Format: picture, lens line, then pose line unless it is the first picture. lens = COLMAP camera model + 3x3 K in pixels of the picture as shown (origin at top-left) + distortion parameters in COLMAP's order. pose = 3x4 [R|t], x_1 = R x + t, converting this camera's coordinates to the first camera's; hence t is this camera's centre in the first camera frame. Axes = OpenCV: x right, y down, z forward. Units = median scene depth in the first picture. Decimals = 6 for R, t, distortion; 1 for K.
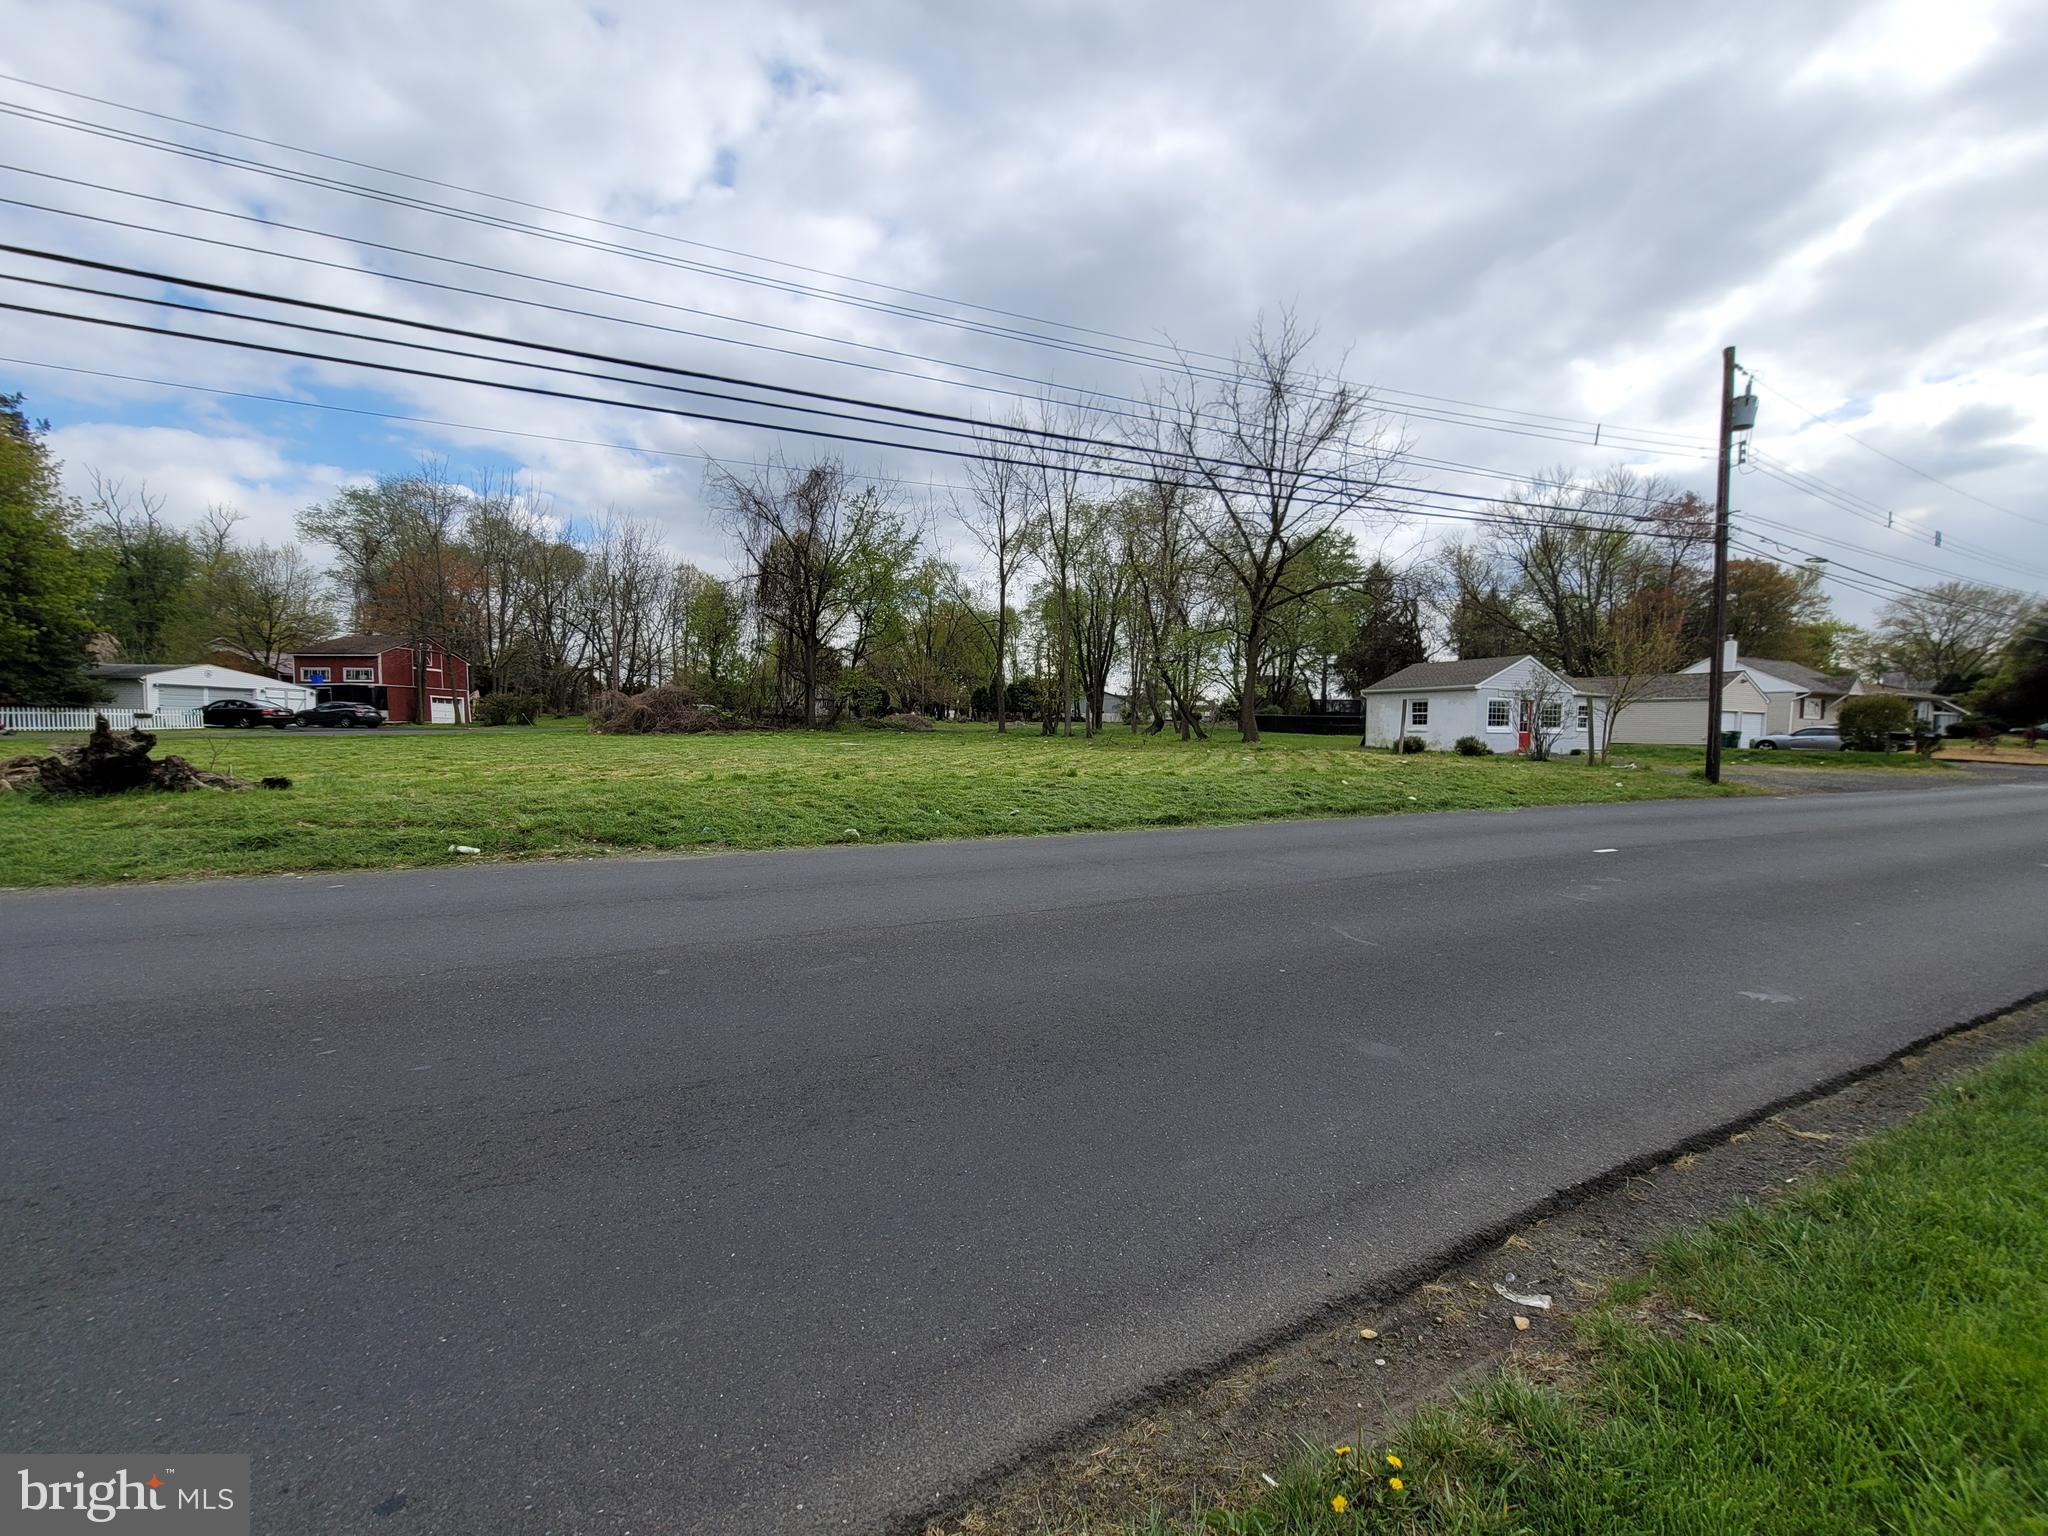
lens RADIAL K [[836.4, 0, 1017.3], [0, 836.4, 769.9], [0, 0, 1]] dist [-0.010573, 0.003095]
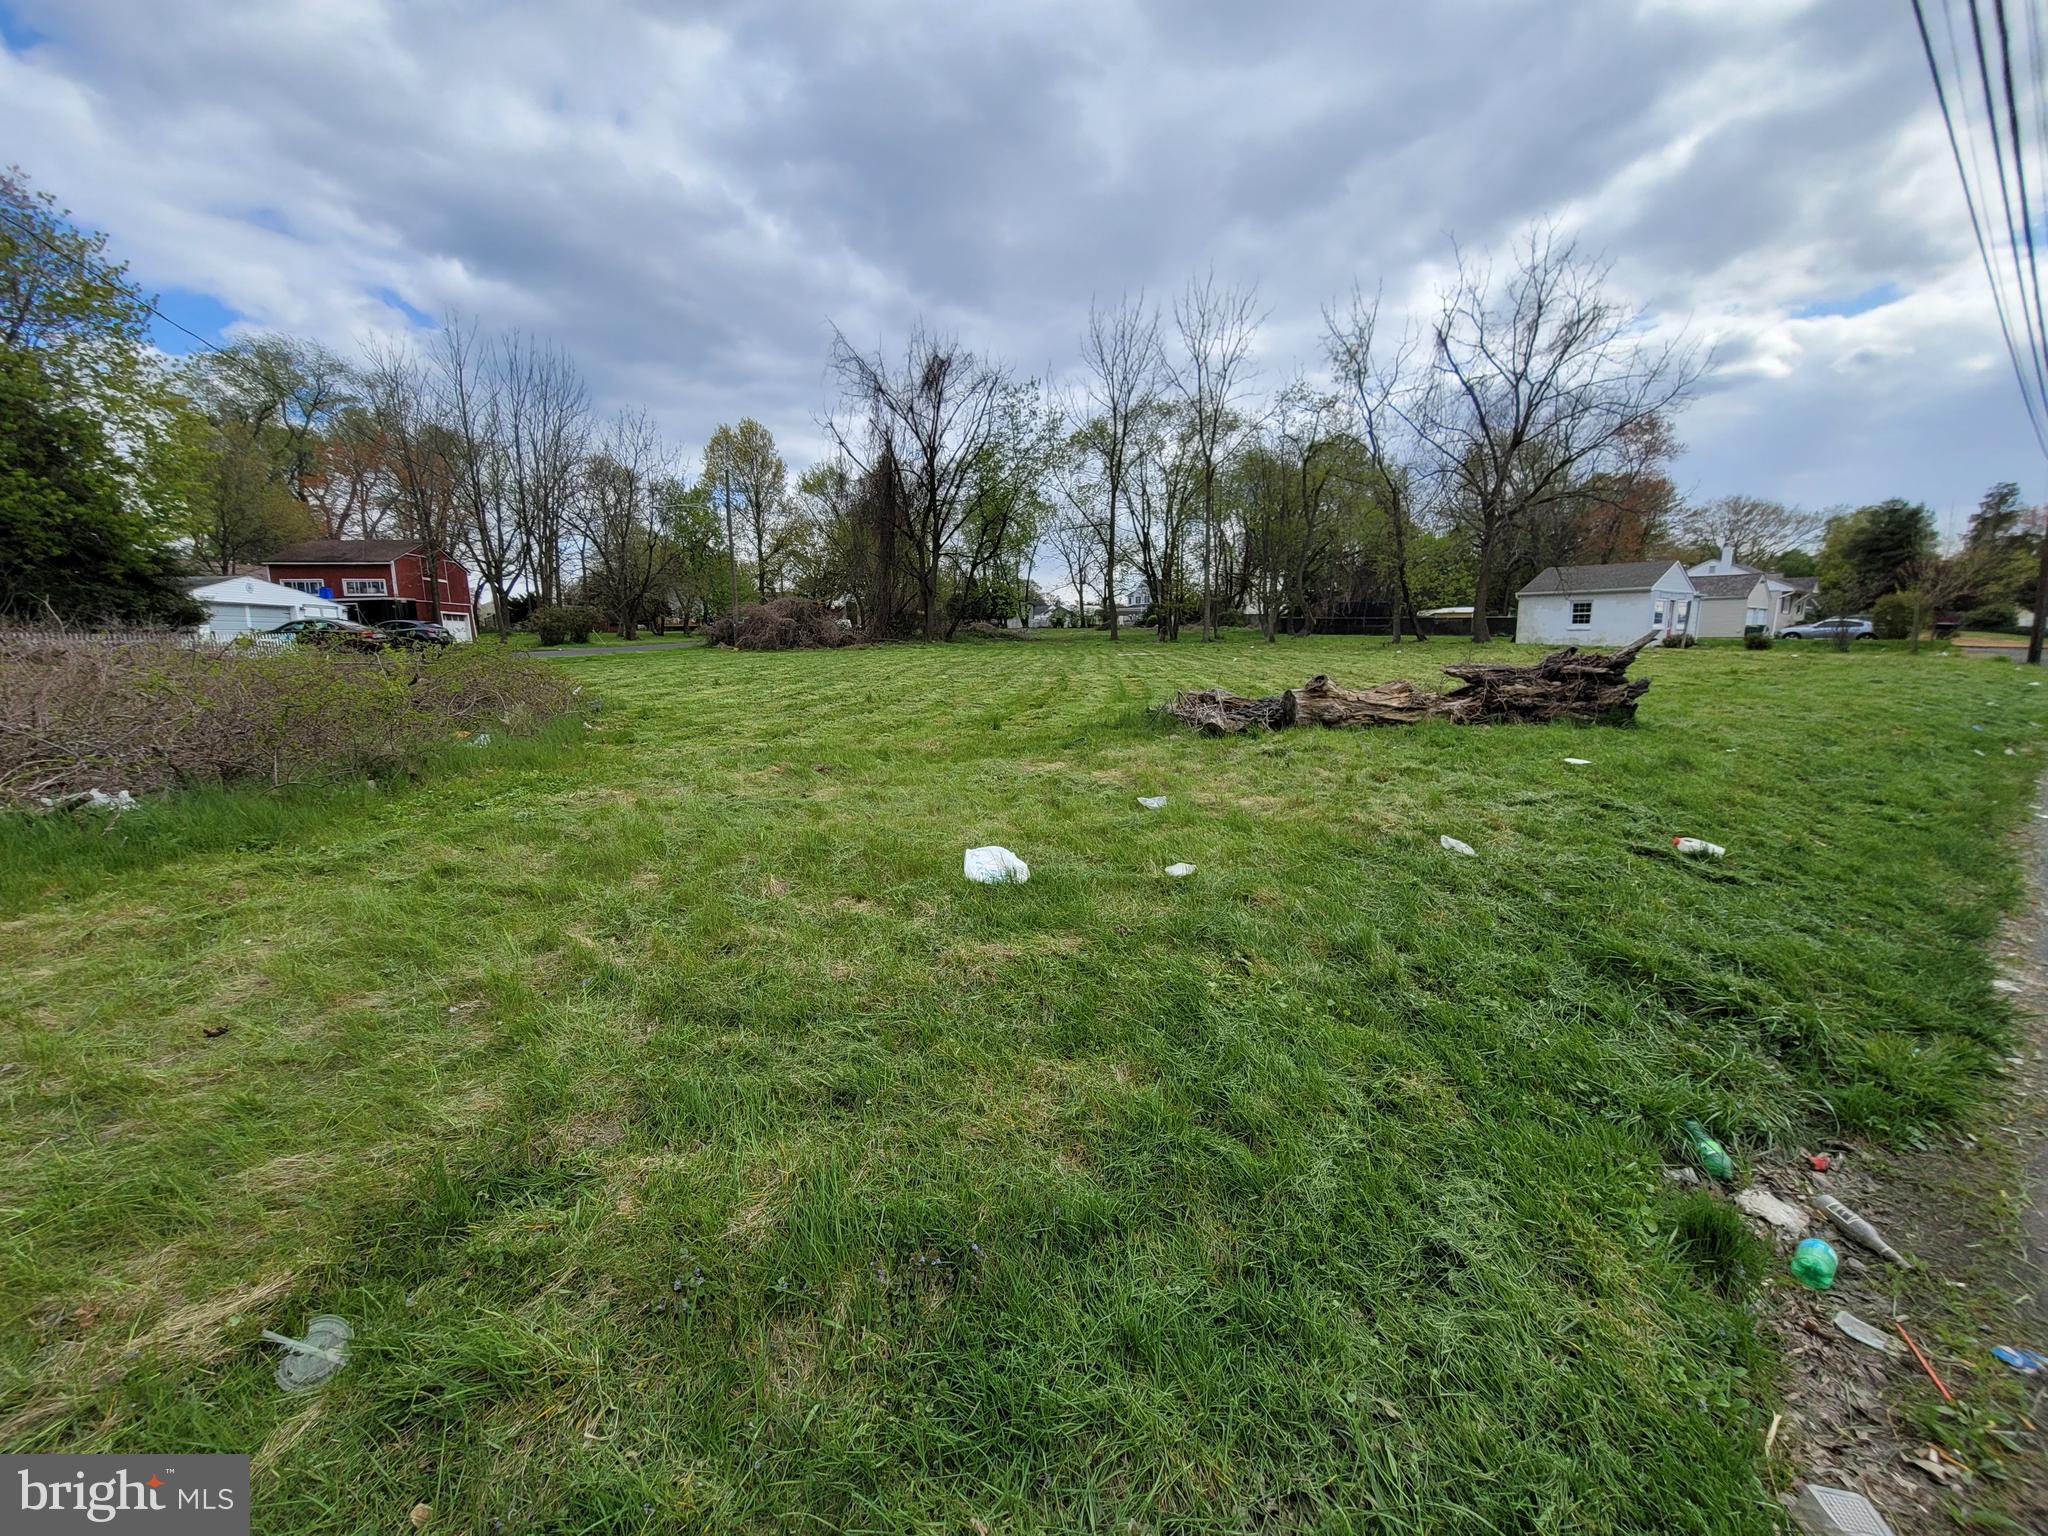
lens RADIAL K [[836.4, 0, 1051.7], [0, 836.4, 805.1], [0, 0, 1]] dist [-0.010573, 0.003095]
pose [[0.975516, -0.064082, 0.210385, -0.488665], [0.031977, 0.987771, 0.152598, -0.005989], [-0.217591, -0.142134, 0.965636, 0.020513]]
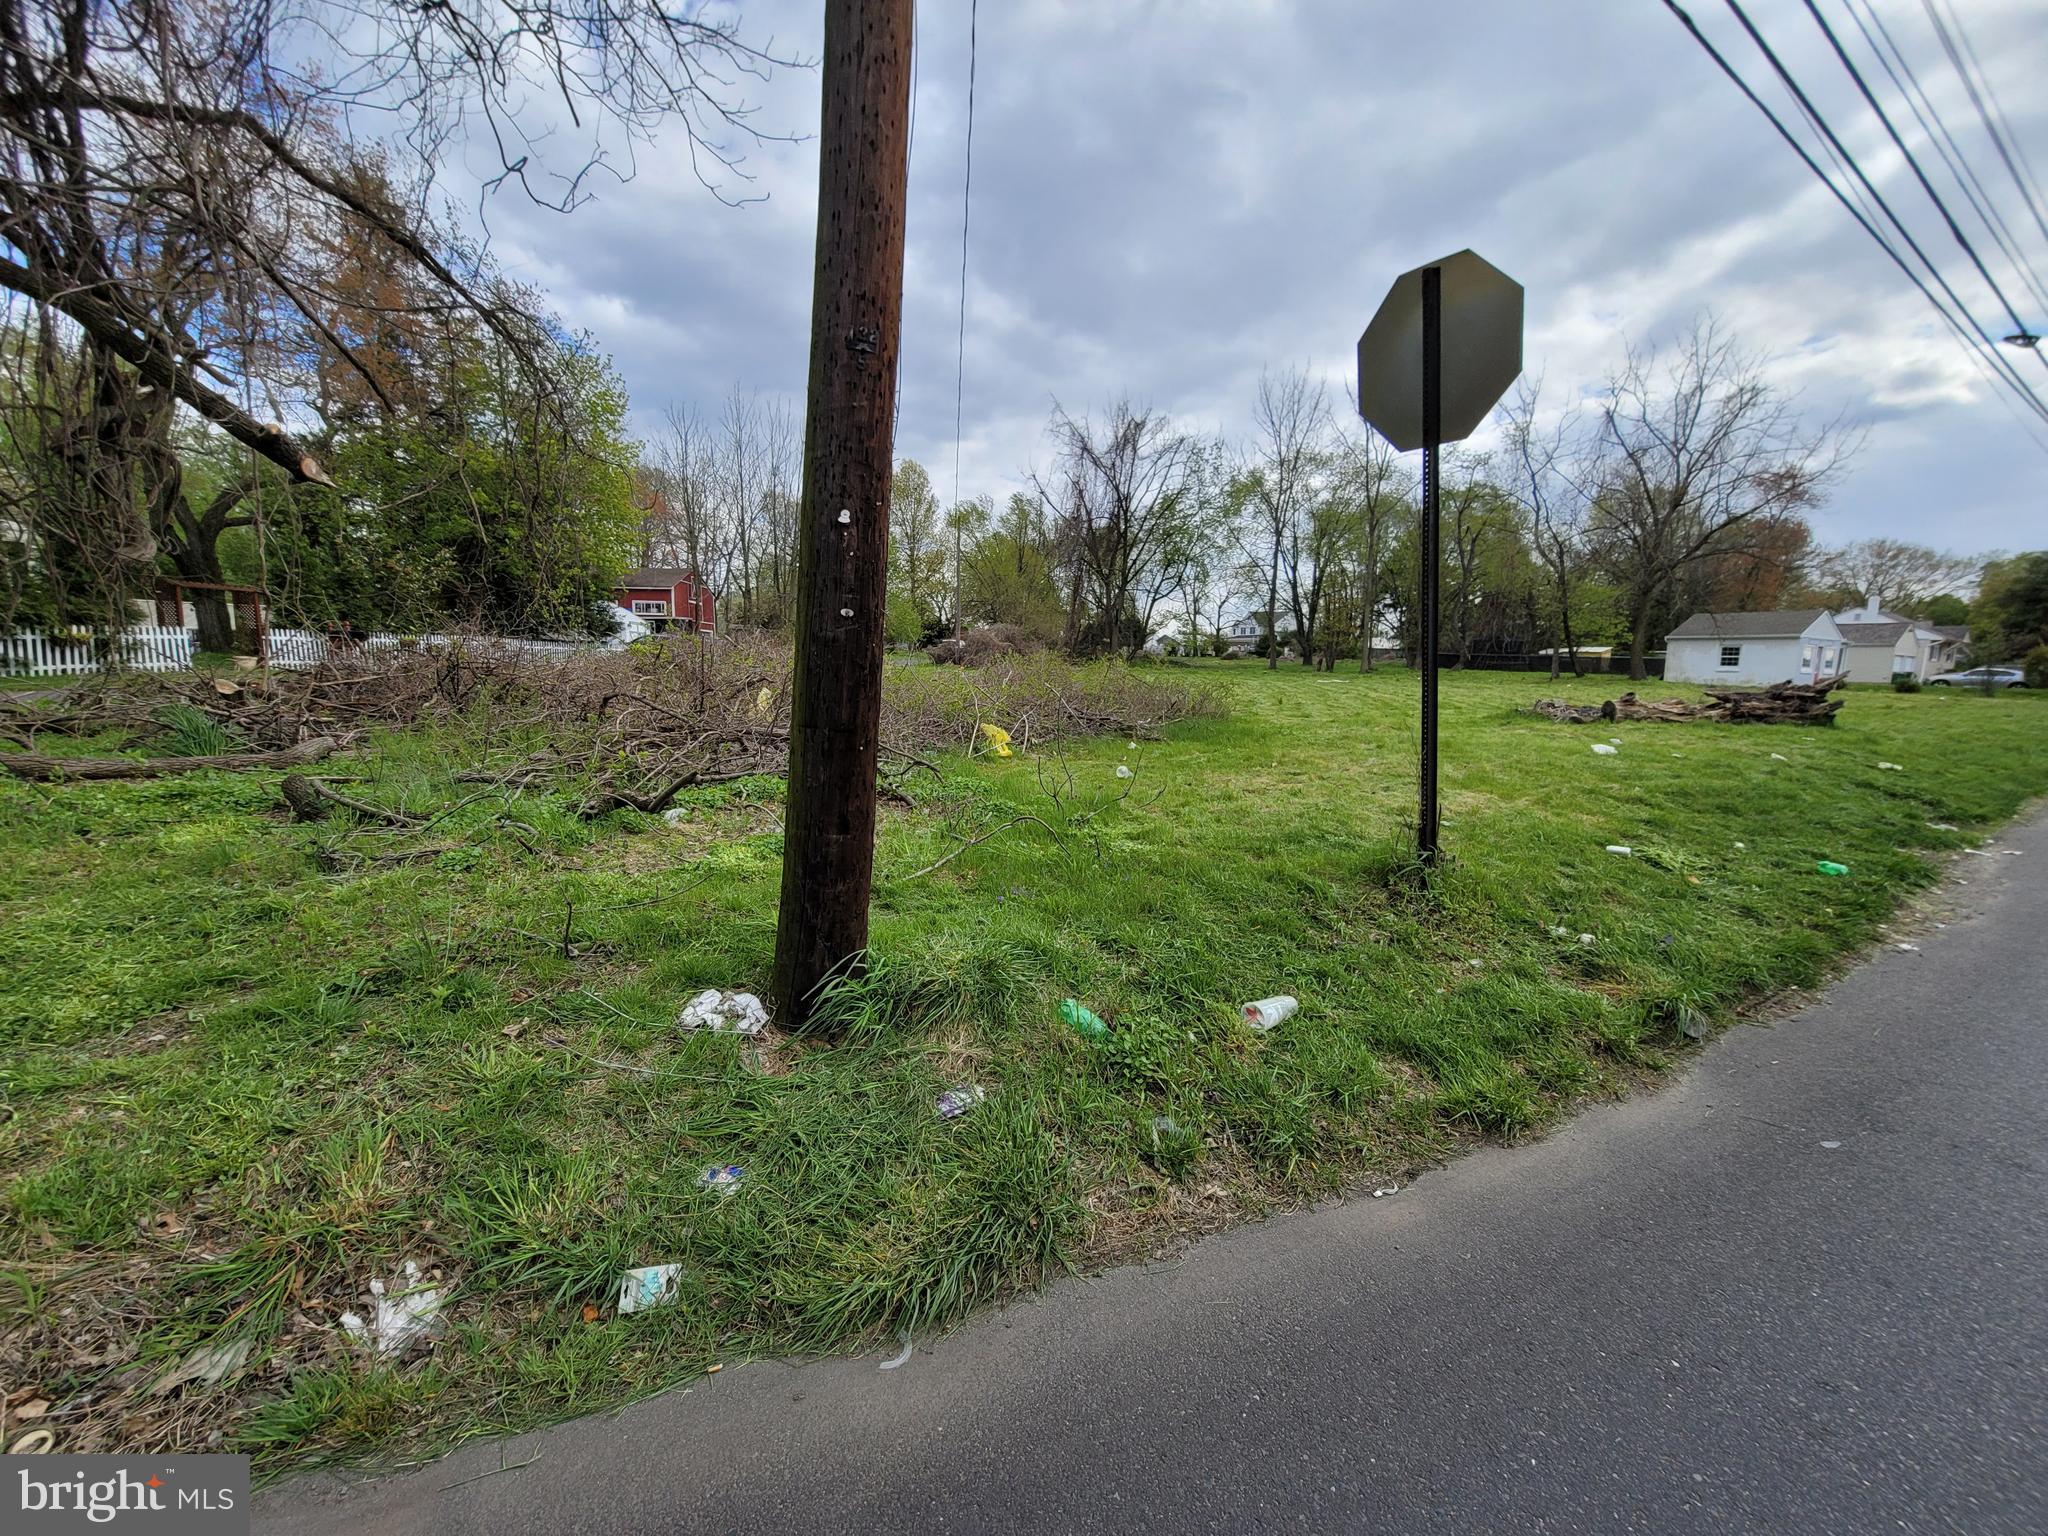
lens RADIAL K [[836.4, 0, 1054.0], [0, 836.4, 798.7], [0, 0, 1]] dist [-0.010573, 0.003095]
pose [[0.992436, -0.015113, 0.121825, -0.682752], [0.001250, 0.993585, 0.113082, 0.001333], [-0.122753, -0.112074, 0.986089, -0.124415]]
